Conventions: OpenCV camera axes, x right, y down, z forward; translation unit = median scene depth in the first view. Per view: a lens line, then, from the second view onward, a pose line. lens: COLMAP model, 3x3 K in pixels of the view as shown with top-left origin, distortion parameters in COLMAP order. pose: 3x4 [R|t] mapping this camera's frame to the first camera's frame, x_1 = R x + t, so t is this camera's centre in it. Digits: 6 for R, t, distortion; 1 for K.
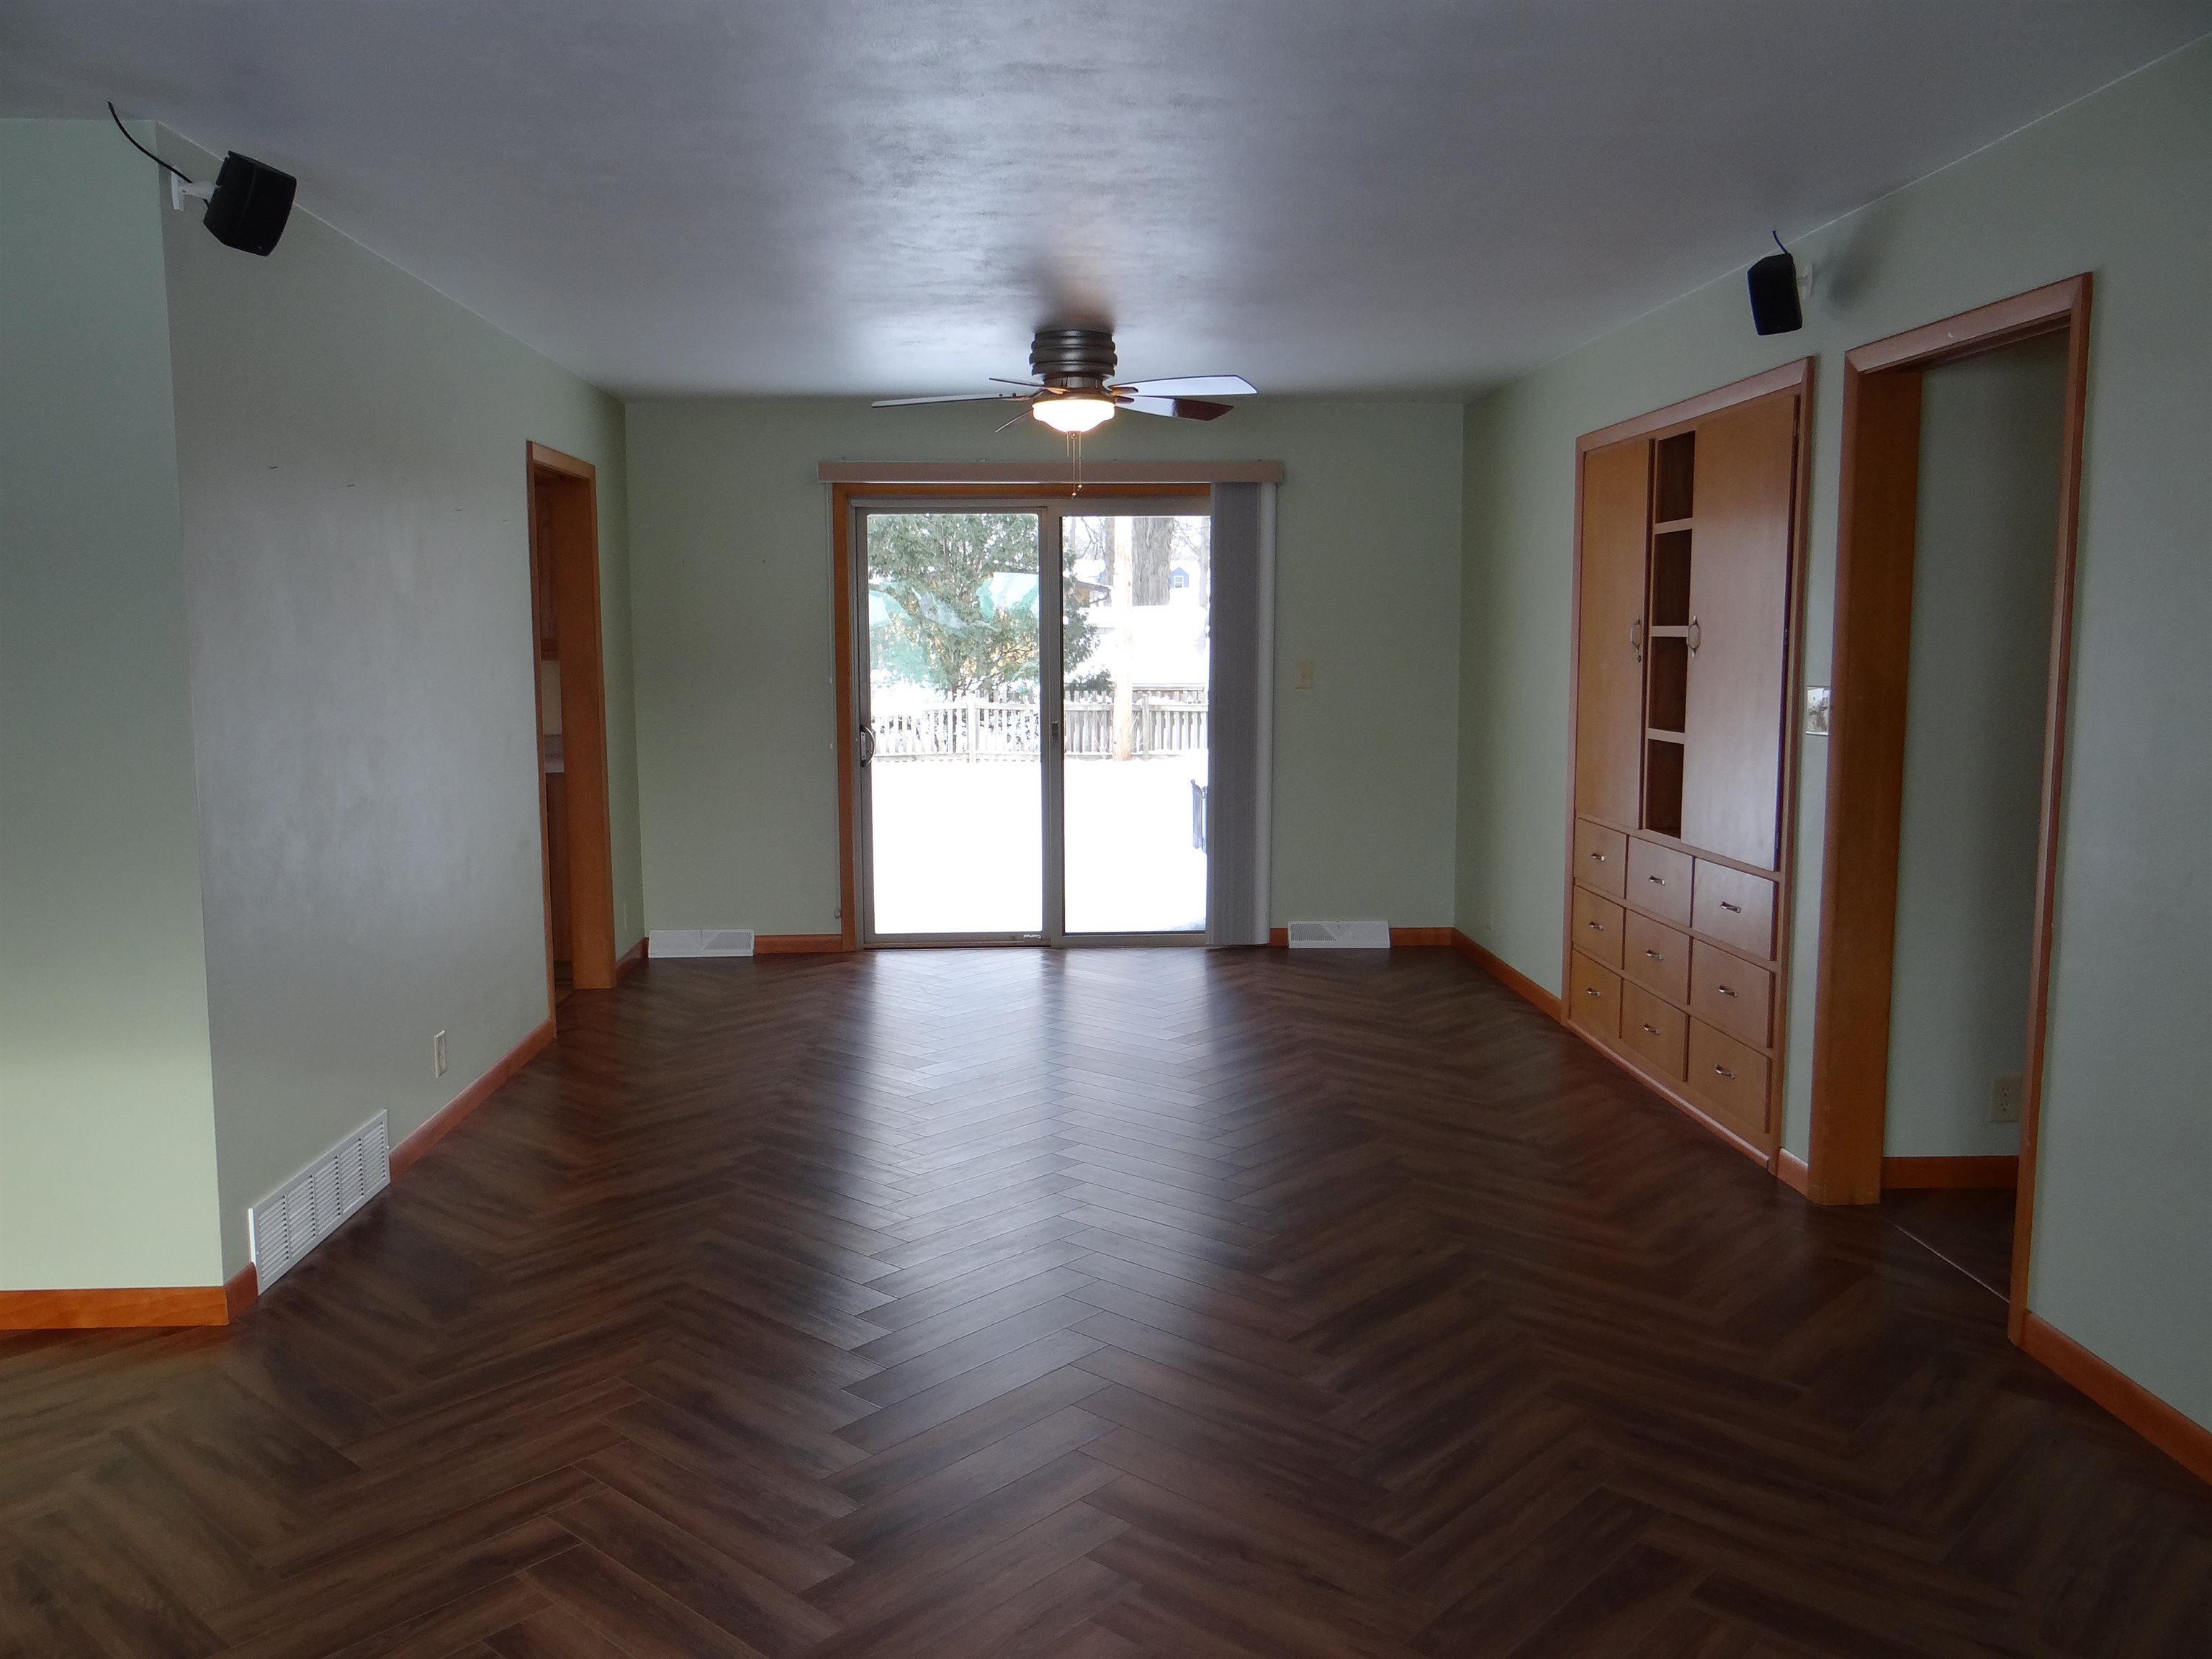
lens RADIAL K [[1707.2, 0, 1098.5], [0, 1707.2, 826.6], [0, 0, 1]] dist [-0.003670, -0.001613]
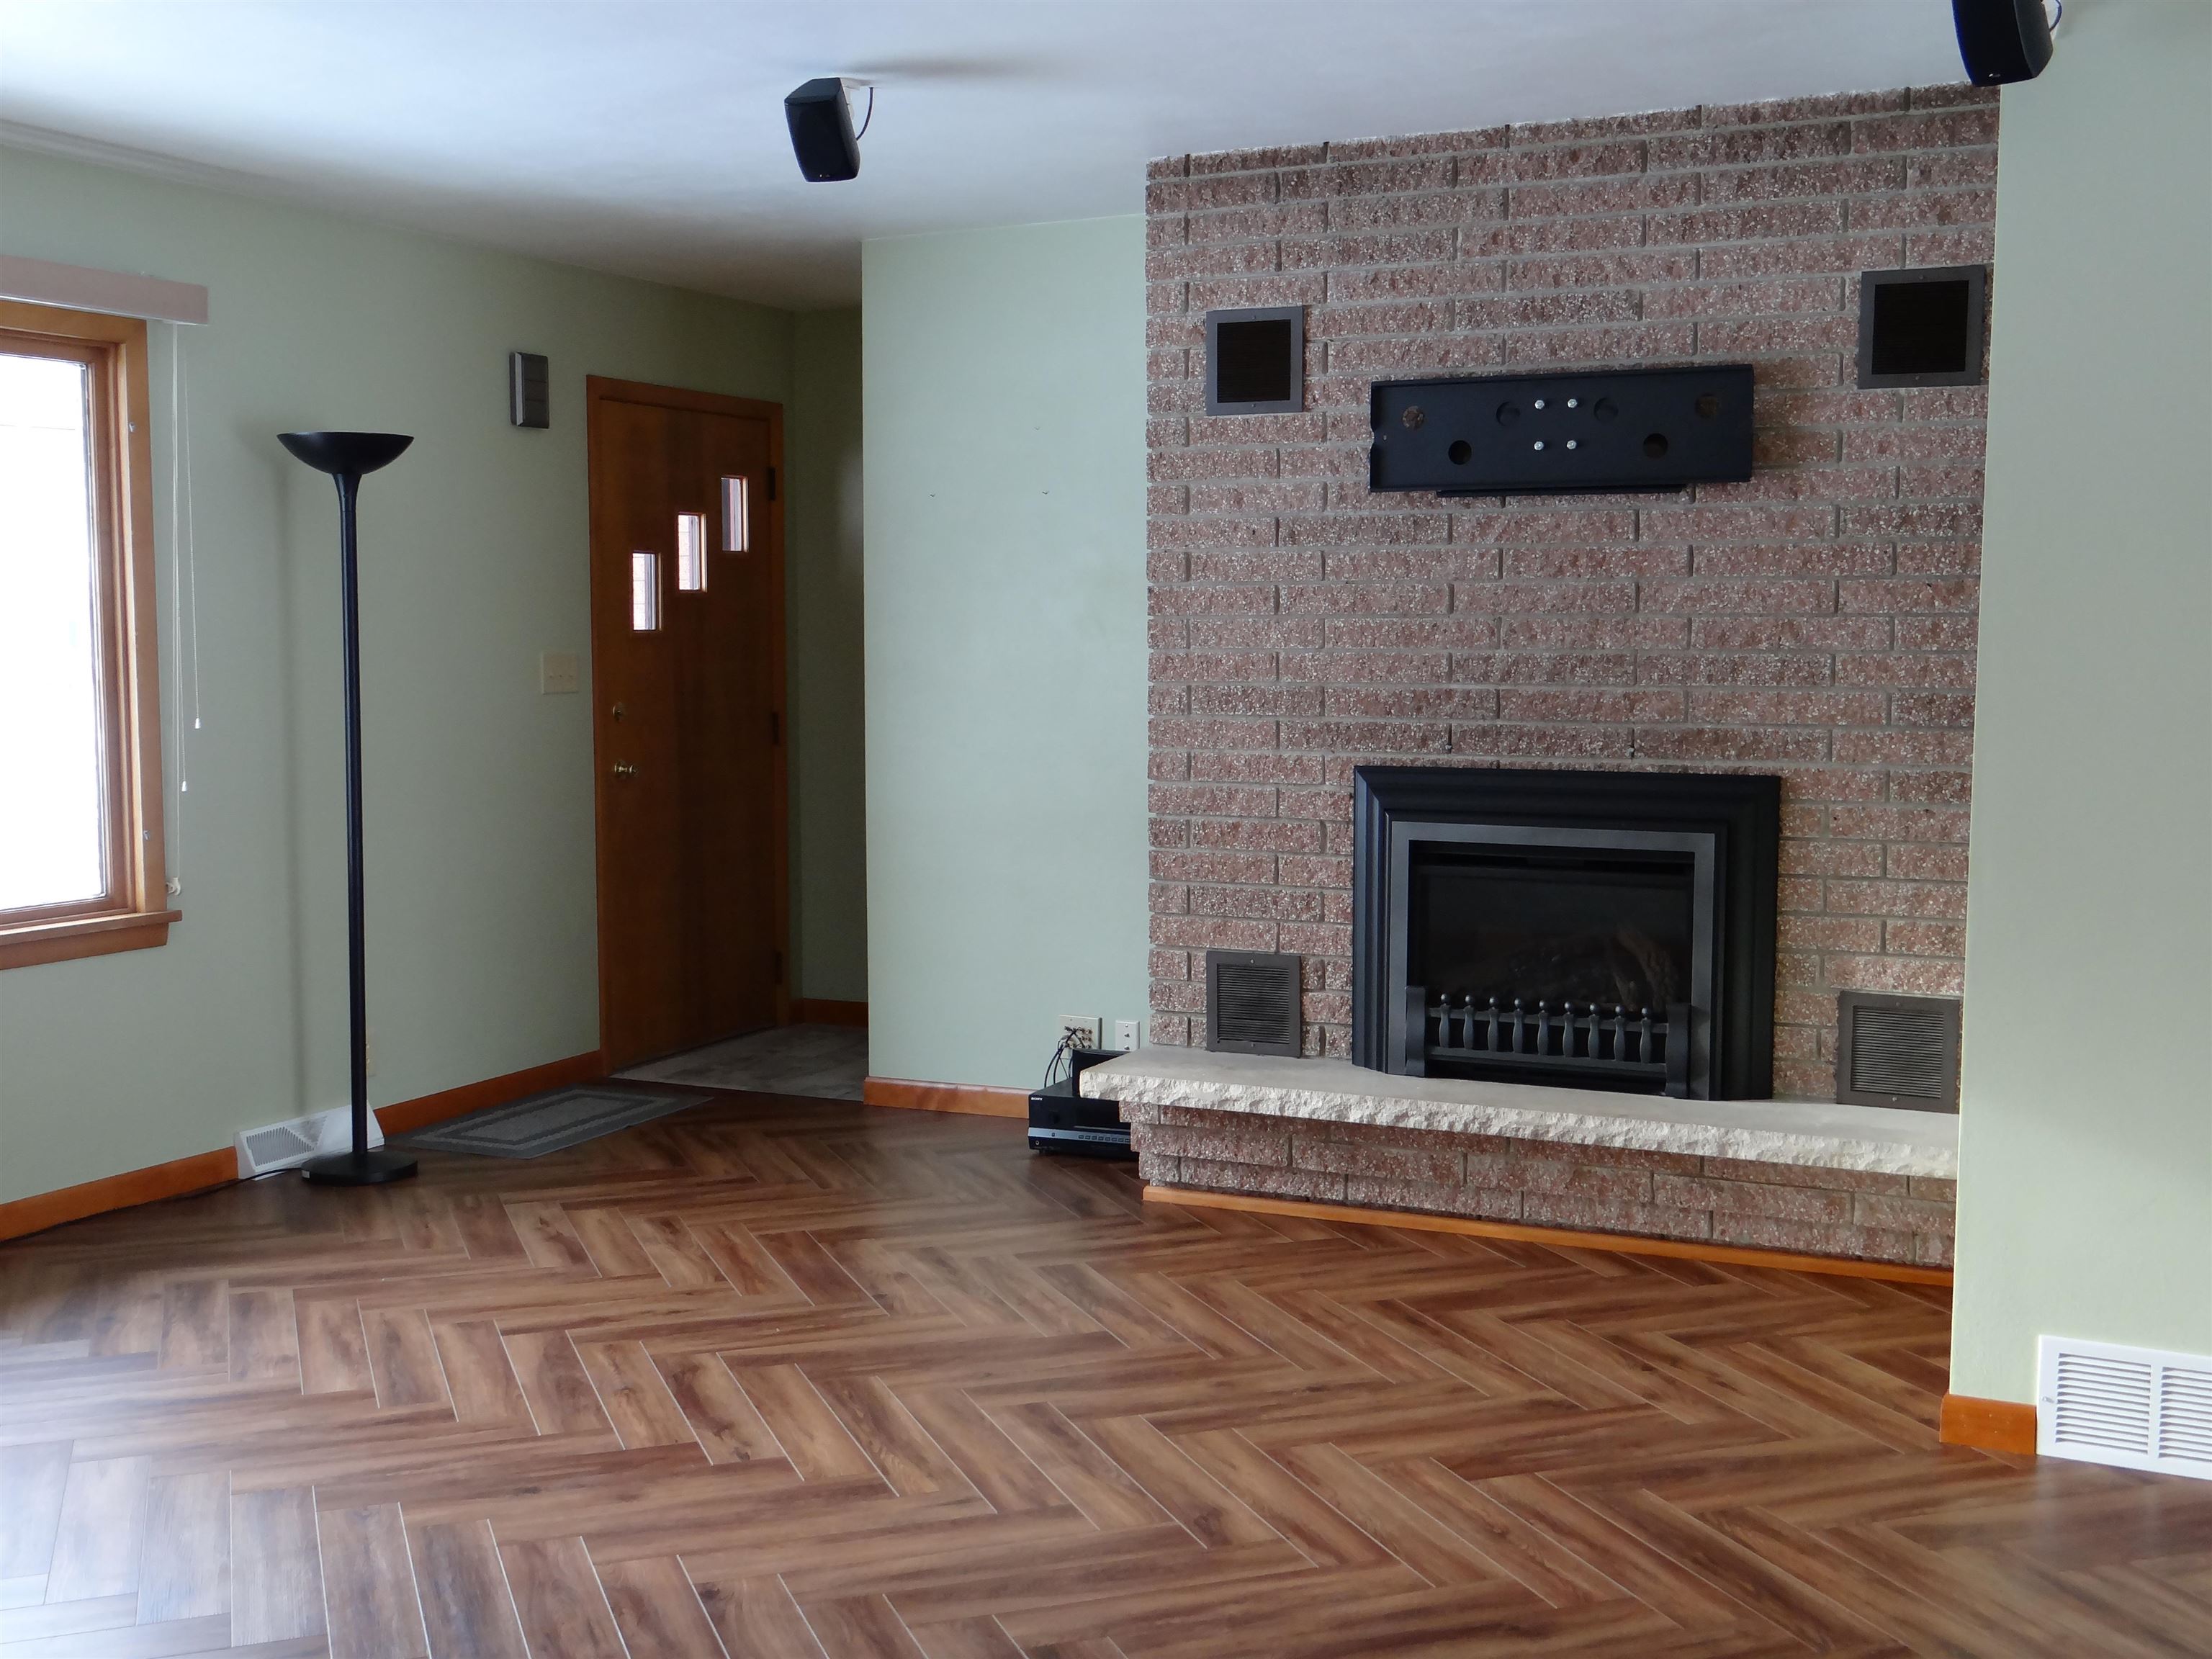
lens RADIAL K [[2441.2, 0, 1103.0], [0, 2441.2, 833.7], [0, 0, 1]] dist [-0.002862, -0.004842]
pose [[-0.470023, 0.084793, -0.878572, 0.416458], [-0.096394, 0.984490, 0.146585, -0.074286], [0.877375, 0.153587, -0.454560, 0.724632]]
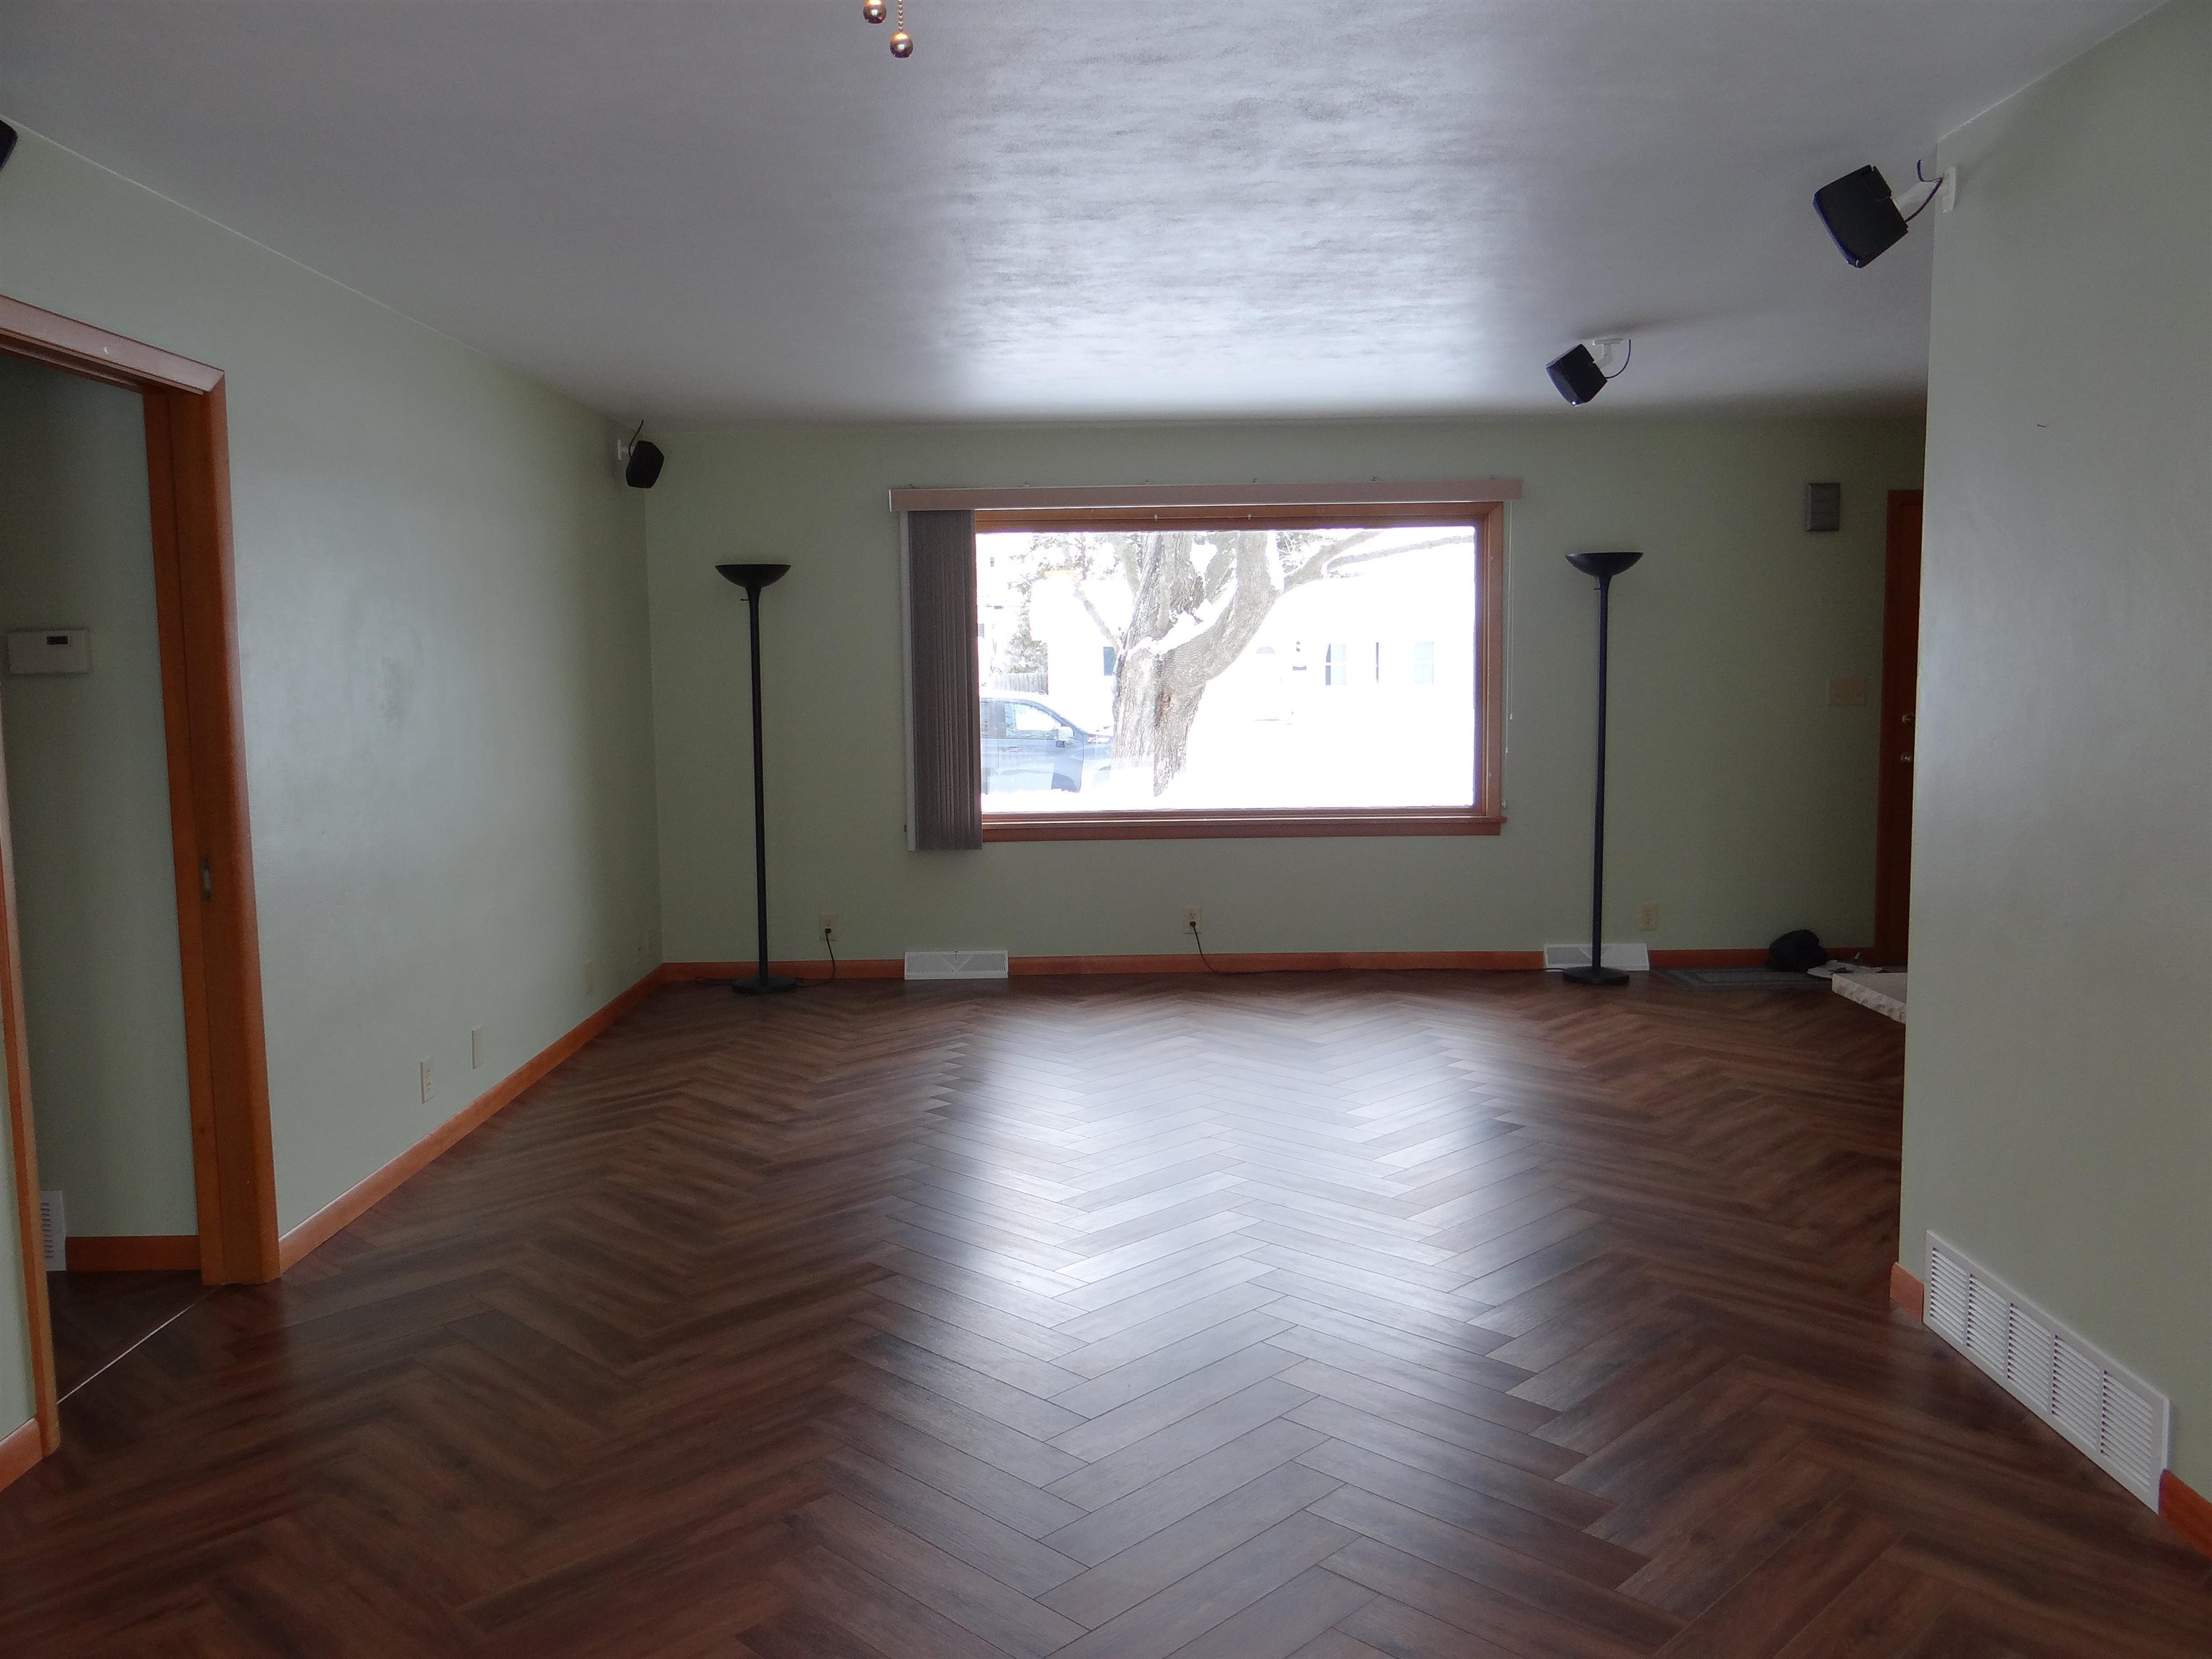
lens RADIAL K [[1758.7, 0, 1106.0], [0, 1758.7, 829.5], [0, 0, 1]] dist [0.010832, 0.013650]
pose [[-0.998893, 0.014065, 0.044896, -0.053035], [0.023333, 0.976741, 0.213148, -0.146587], [-0.040854, 0.213960, -0.975988, 1.286317]]
